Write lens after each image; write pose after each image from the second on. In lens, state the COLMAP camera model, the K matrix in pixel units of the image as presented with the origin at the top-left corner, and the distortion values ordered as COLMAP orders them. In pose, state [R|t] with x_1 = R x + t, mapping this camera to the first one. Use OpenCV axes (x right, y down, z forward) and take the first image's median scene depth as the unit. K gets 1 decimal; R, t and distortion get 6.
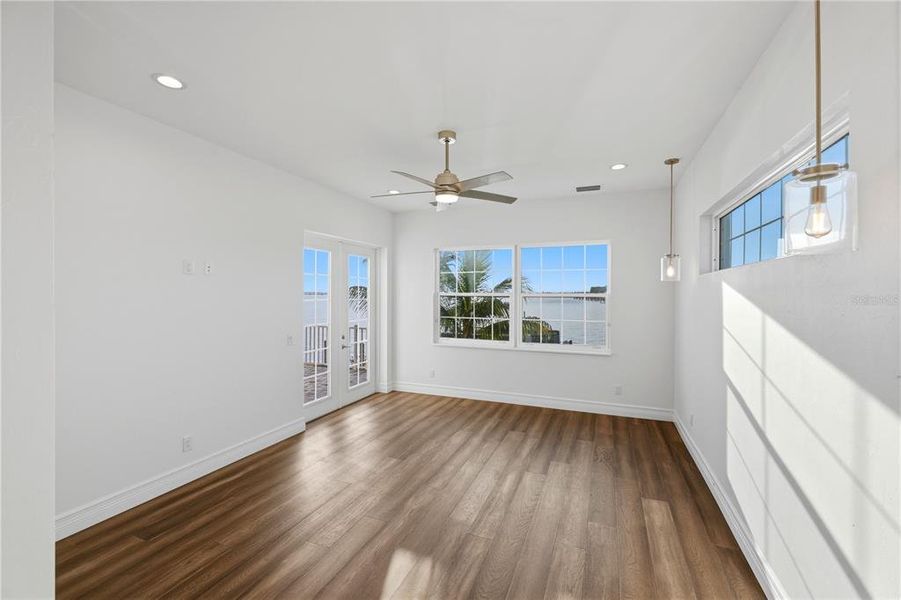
lens RADIAL K [[378.0, 0, 449.9], [0, 378.0, 302.6], [0, 0, 1]] dist [0.010288, 0.000534]
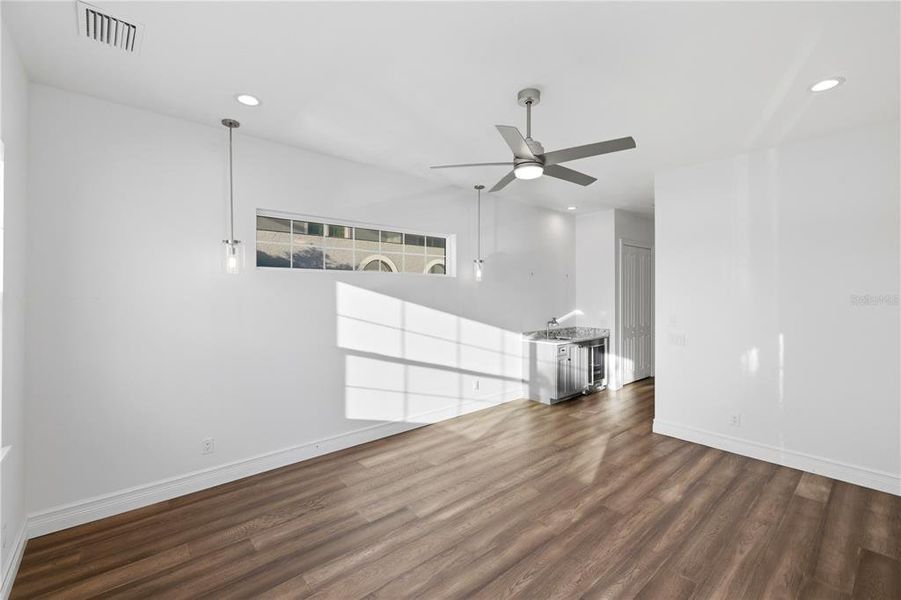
lens RADIAL K [[378.0, 0, 453.7], [0, 378.0, 290.3], [0, 0, 1]] dist [0.010288, 0.000534]
pose [[-0.894883, -0.005032, 0.446273, -0.220070], [0.004069, 0.999803, 0.019432, -0.041528], [-0.446282, 0.019206, -0.894686, 1.733922]]
